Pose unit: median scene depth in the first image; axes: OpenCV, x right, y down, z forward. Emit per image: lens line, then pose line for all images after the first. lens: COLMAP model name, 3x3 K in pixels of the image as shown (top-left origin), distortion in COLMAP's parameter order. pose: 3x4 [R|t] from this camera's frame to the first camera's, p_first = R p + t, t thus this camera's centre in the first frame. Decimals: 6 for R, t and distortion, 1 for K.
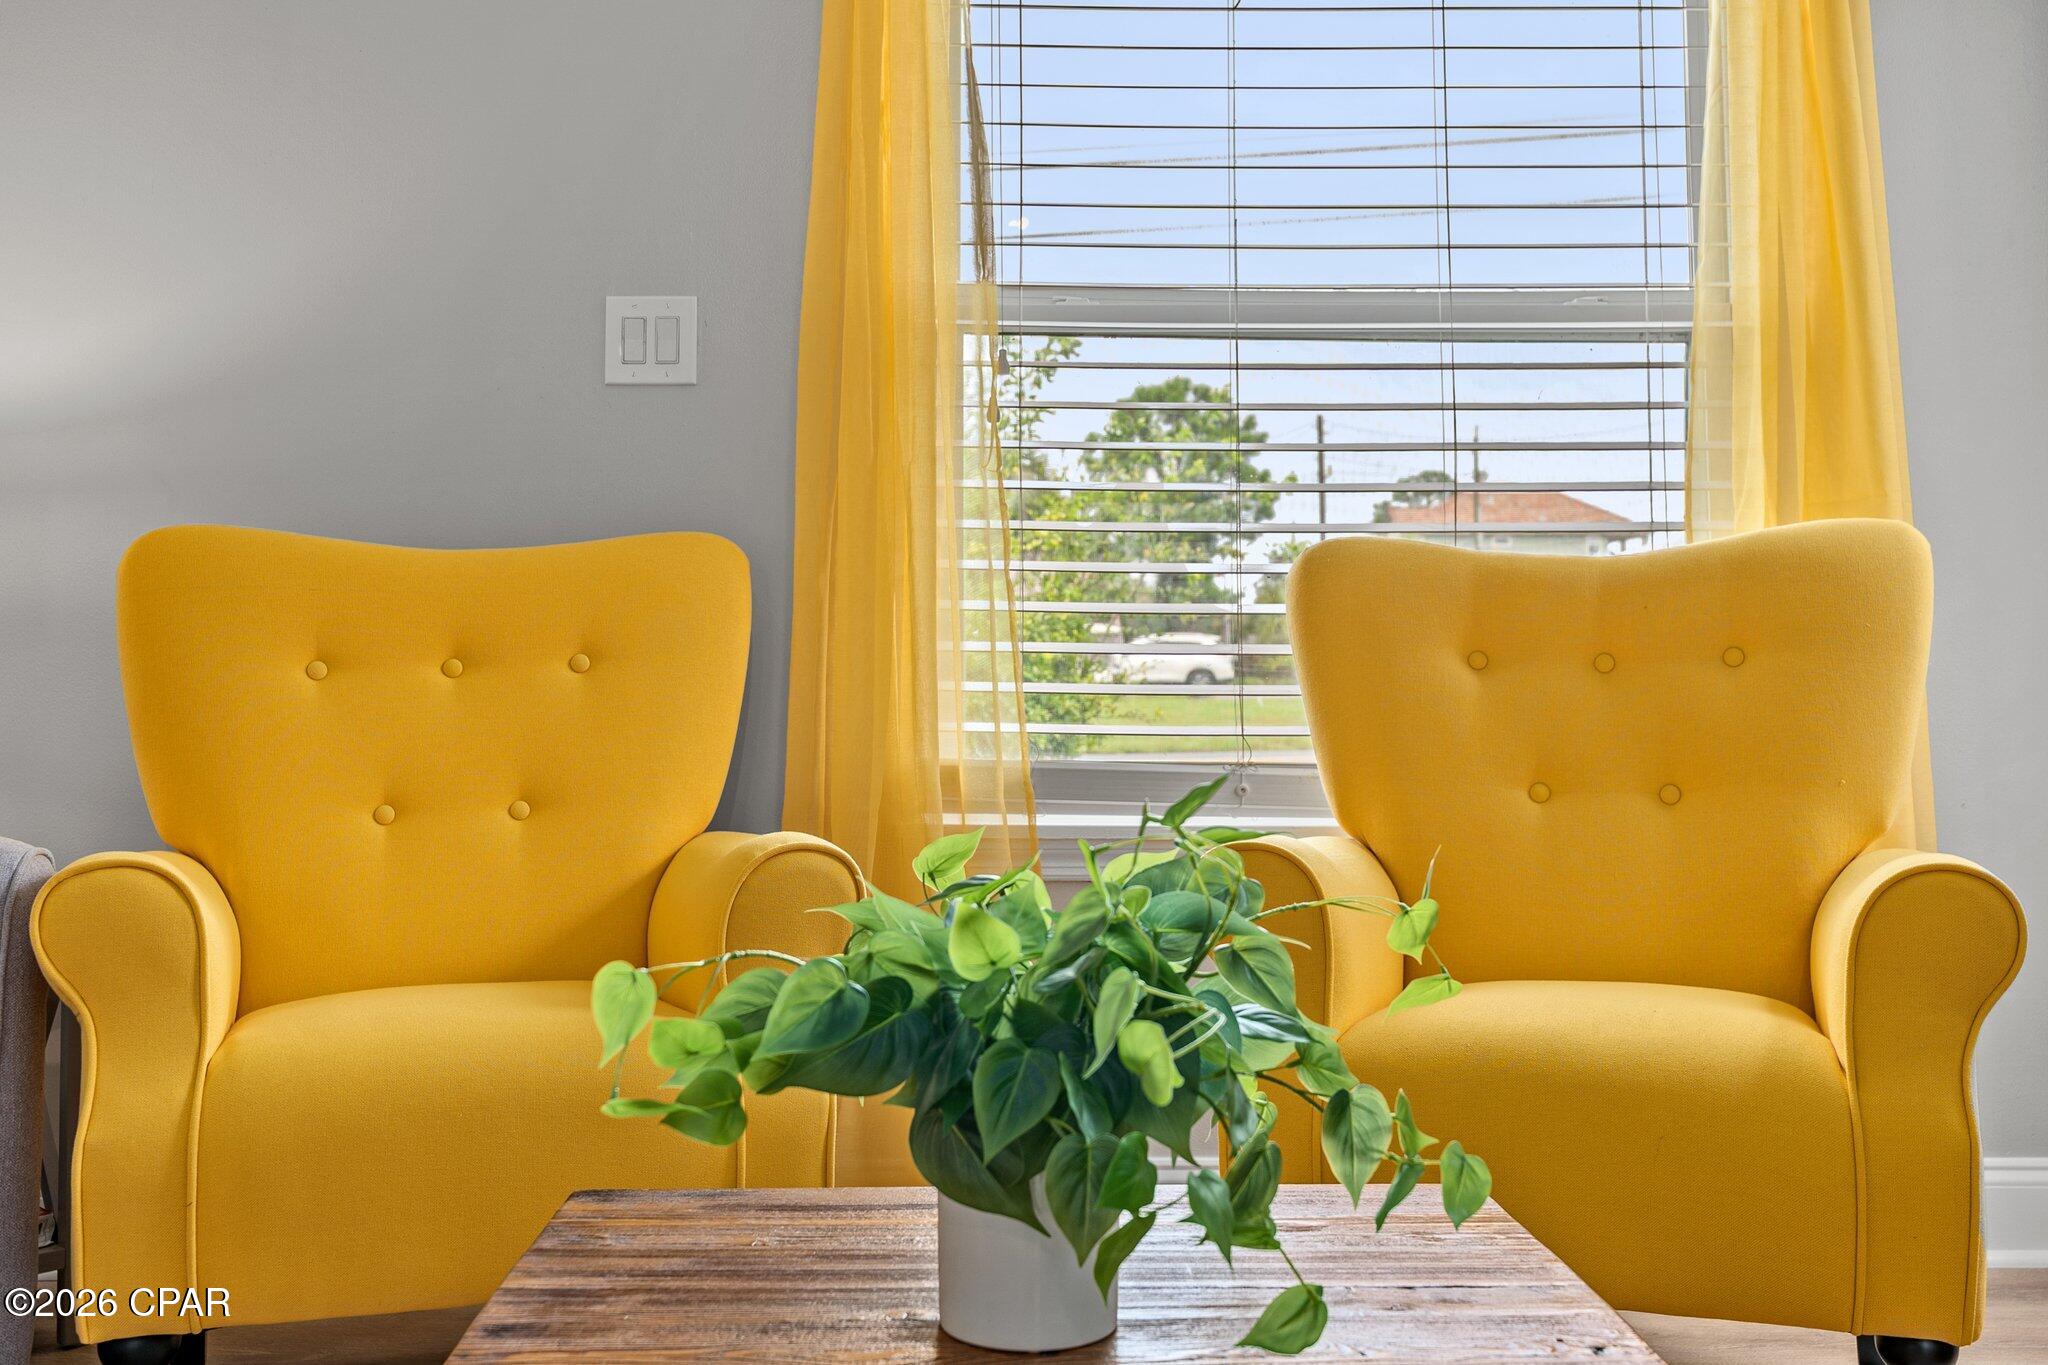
lens RADIAL K [[2106.8, 0, 1013.7], [0, 2106.8, 483.2], [0, 0, 1]] dist [-0.000344, 0.000000]
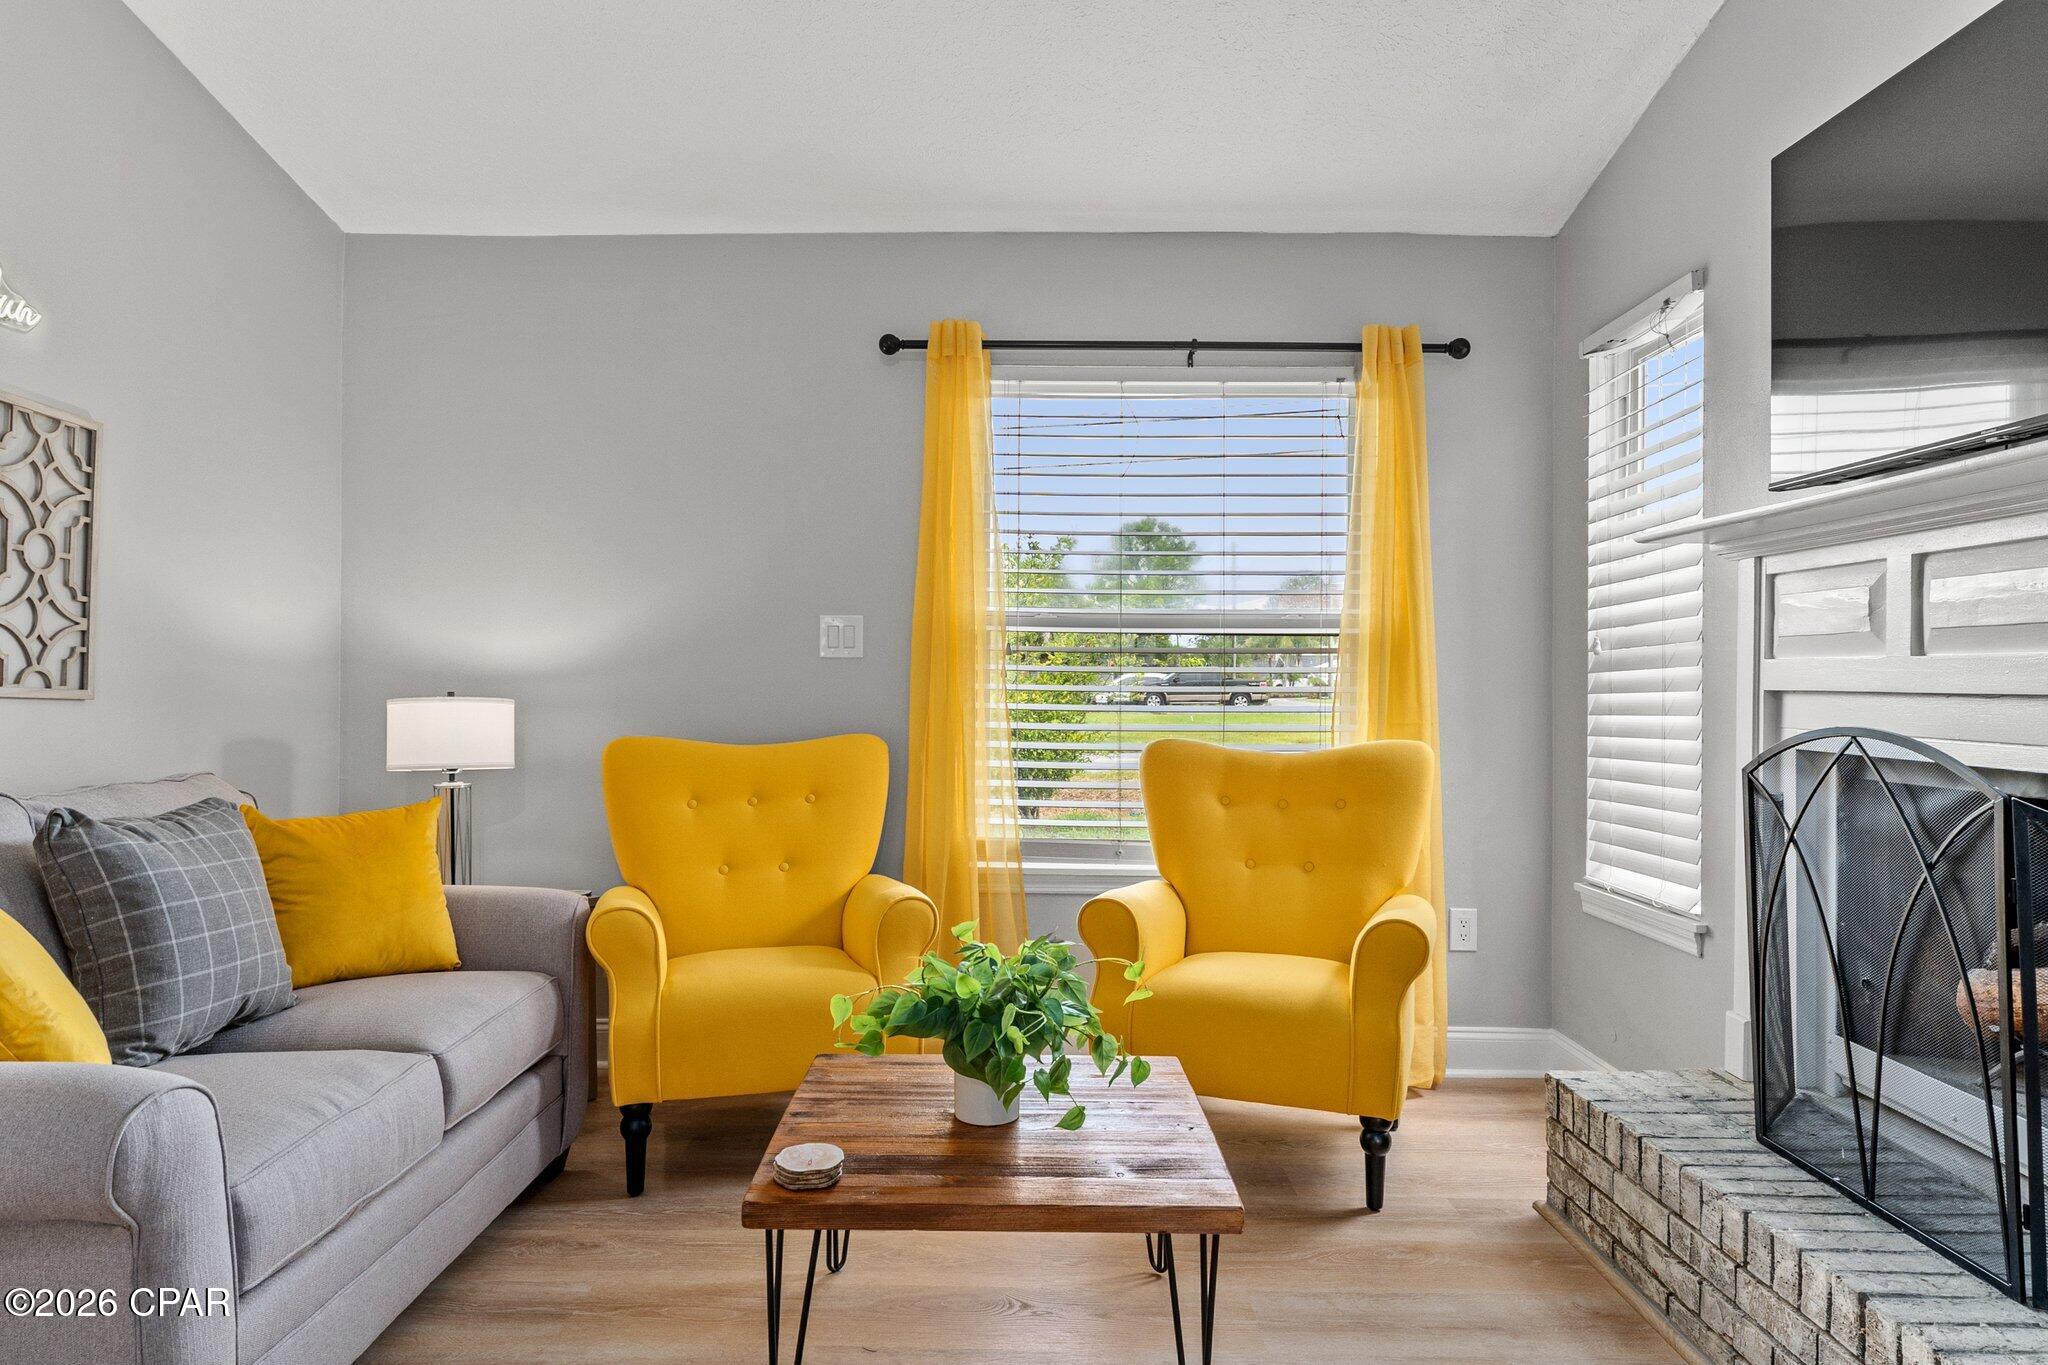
lens RADIAL K [[1273.6, 0, 1012.3], [0, 1273.6, 671.8], [0, 0, 1]] dist [0.023128, -0.001927]
pose [[0.999519, 0.008578, -0.029810, 0.048852], [-0.006230, 0.996937, 0.077963, -0.176957], [0.030387, -0.077740, 0.996510, -0.353759]]
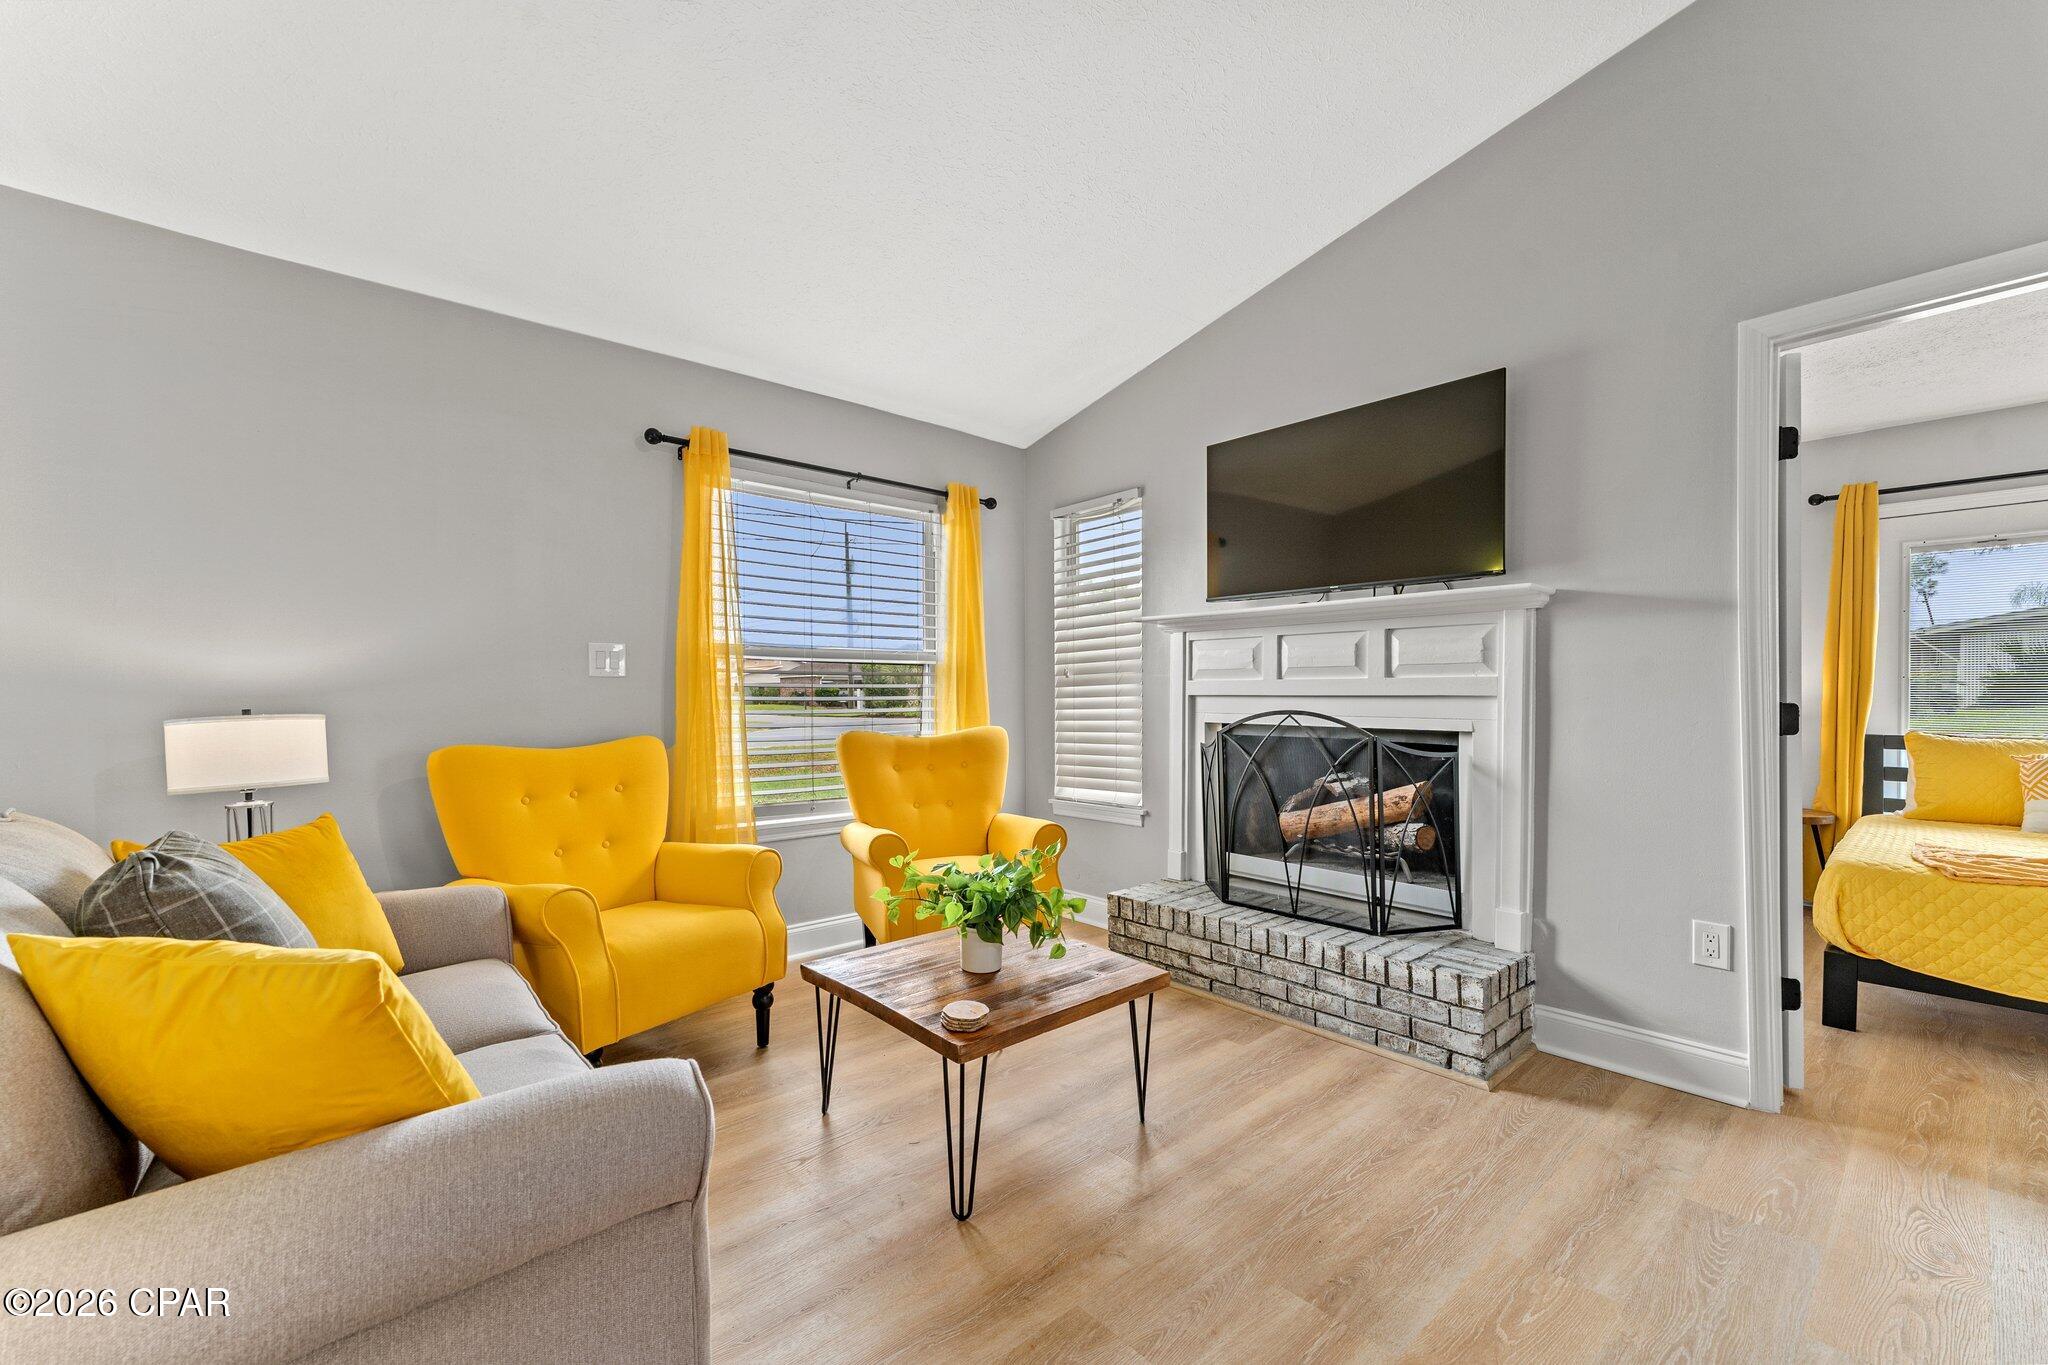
lens RADIAL K [[828.0, 0, 1016.6], [0, 828.0, 693.5], [0, 0, 1]] dist [0.013826, -0.000589]
pose [[0.766562, 0.001294, 0.642168, -0.596244], [-0.054088, 0.996575, 0.062558, -0.158123], [-0.639888, -0.082688, 0.764007, -0.174131]]
